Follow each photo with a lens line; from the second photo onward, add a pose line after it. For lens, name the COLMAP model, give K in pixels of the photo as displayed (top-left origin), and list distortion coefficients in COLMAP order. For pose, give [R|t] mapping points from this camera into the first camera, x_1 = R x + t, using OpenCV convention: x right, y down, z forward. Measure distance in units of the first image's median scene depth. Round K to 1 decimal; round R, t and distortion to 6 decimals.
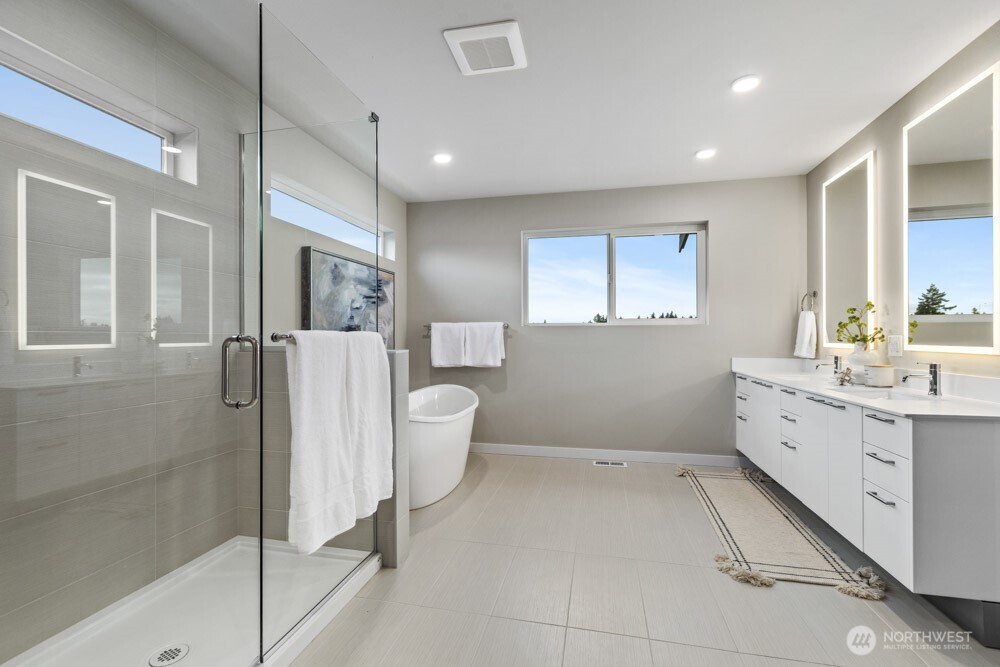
lens RADIAL K [[469.3, 0, 495.8], [0, 469.3, 336.5], [0, 0, 1]] dist [0.011901, -0.000222]
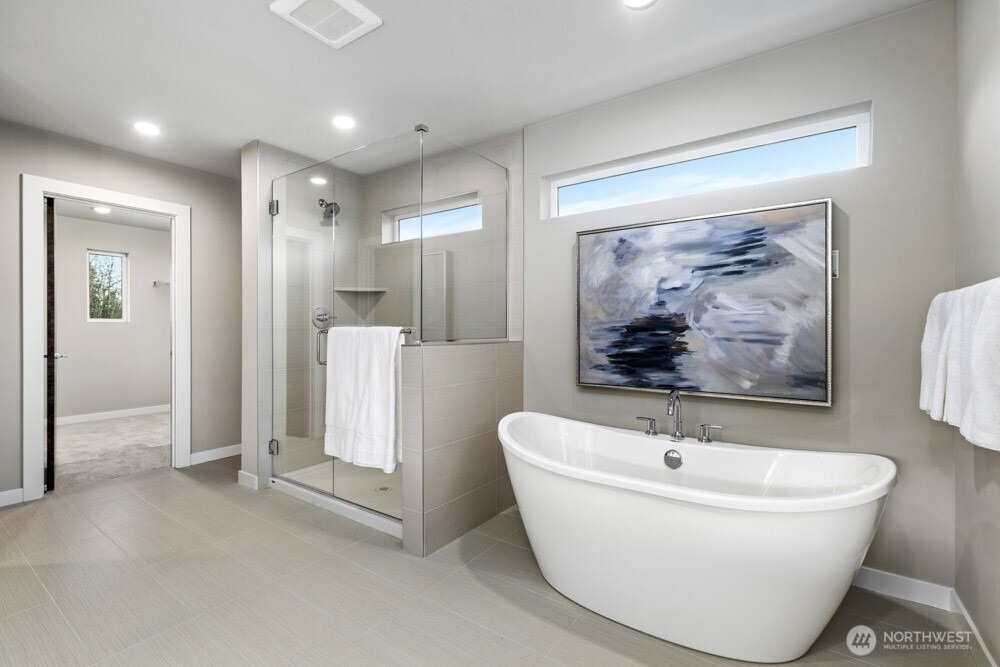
lens RADIAL K [[469.3, 0, 499.2], [0, 469.3, 331.9], [0, 0, 1]] dist [0.011901, -0.000222]
pose [[-0.404726, 0.002477, -0.914435, 0.453617], [-0.001806, 0.999992, 0.003508, 0.000146], [0.914436, 0.003071, -0.404718, 1.102720]]
